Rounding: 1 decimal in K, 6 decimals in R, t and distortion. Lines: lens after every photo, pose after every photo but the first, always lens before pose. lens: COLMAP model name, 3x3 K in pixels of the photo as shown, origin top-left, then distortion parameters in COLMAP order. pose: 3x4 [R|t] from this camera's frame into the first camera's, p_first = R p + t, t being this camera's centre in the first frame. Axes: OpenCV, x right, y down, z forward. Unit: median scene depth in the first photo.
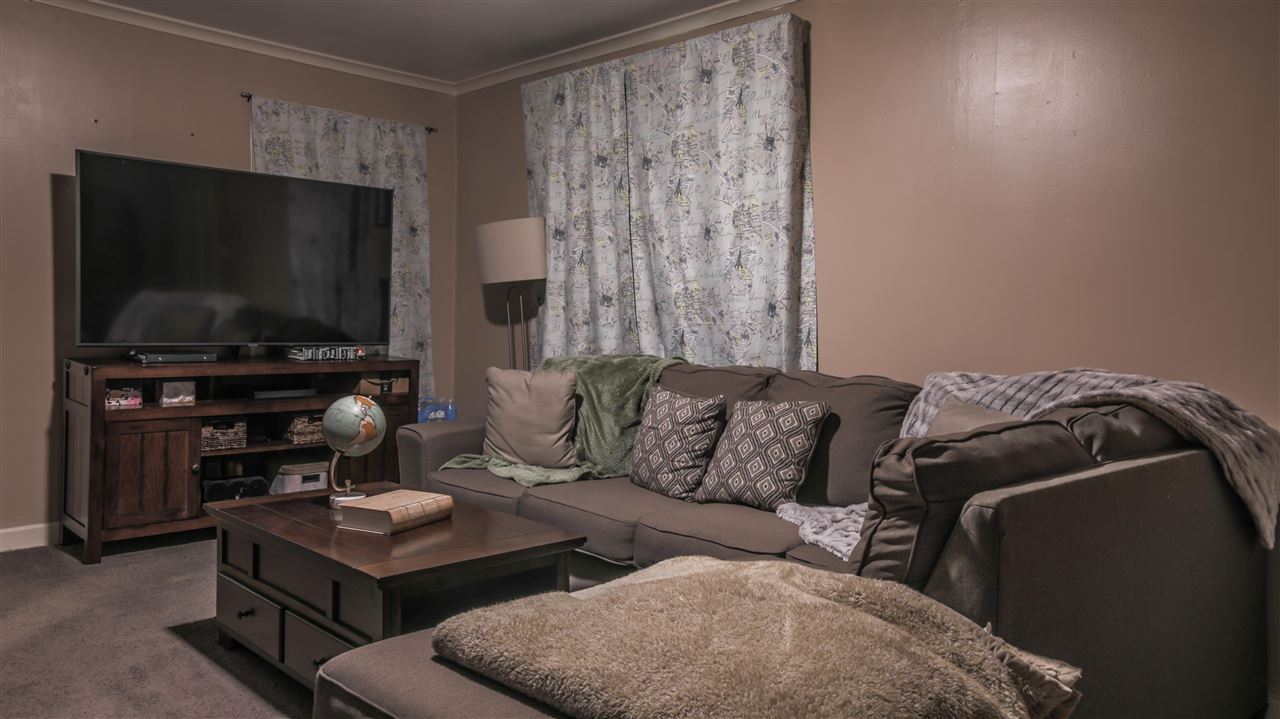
lens RADIAL K [[931.5, 0, 640.9], [0, 931.5, 352.3], [0, 0, 1]] dist [0.002675, 0.001350]
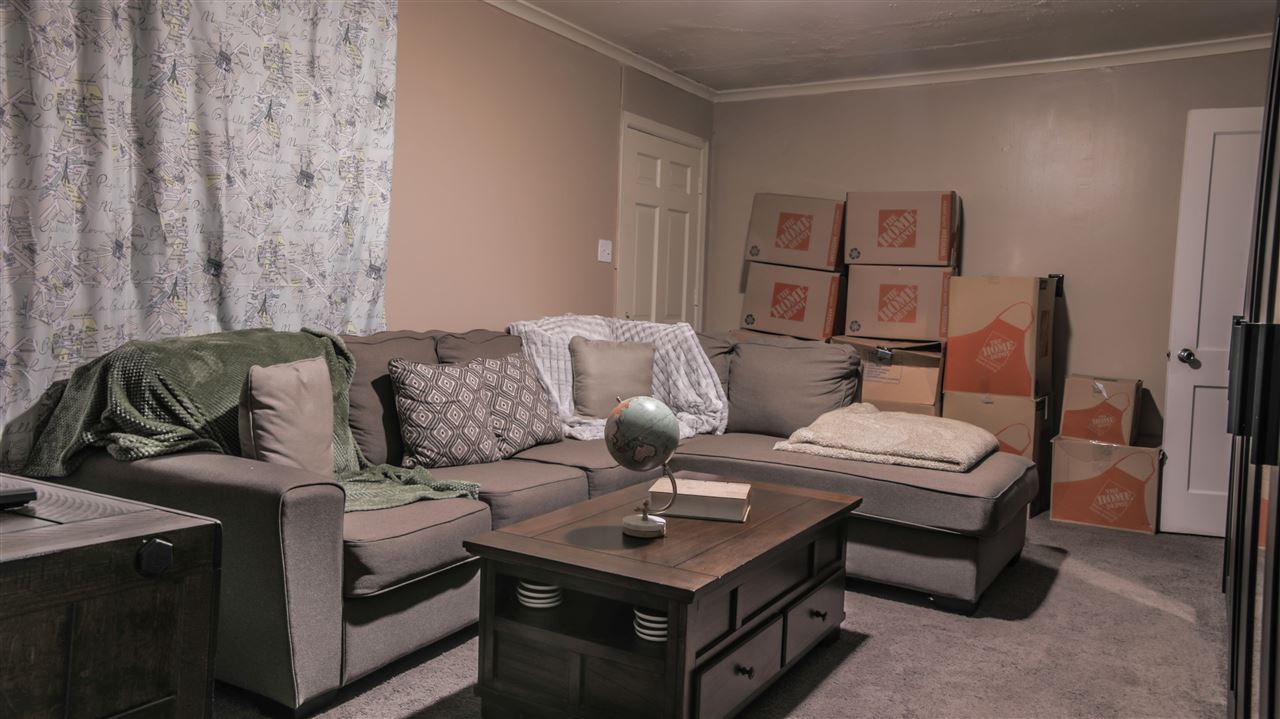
lens RADIAL K [[931.5, 0, 640.0], [0, 931.5, 361.5], [0, 0, 1]] dist [0.002675, 0.001350]
pose [[-0.256143, -0.097105, 0.961749, -0.821970], [0.002648, 0.994867, 0.101154, -0.047446], [-0.966635, 0.028456, -0.254571, 0.923647]]
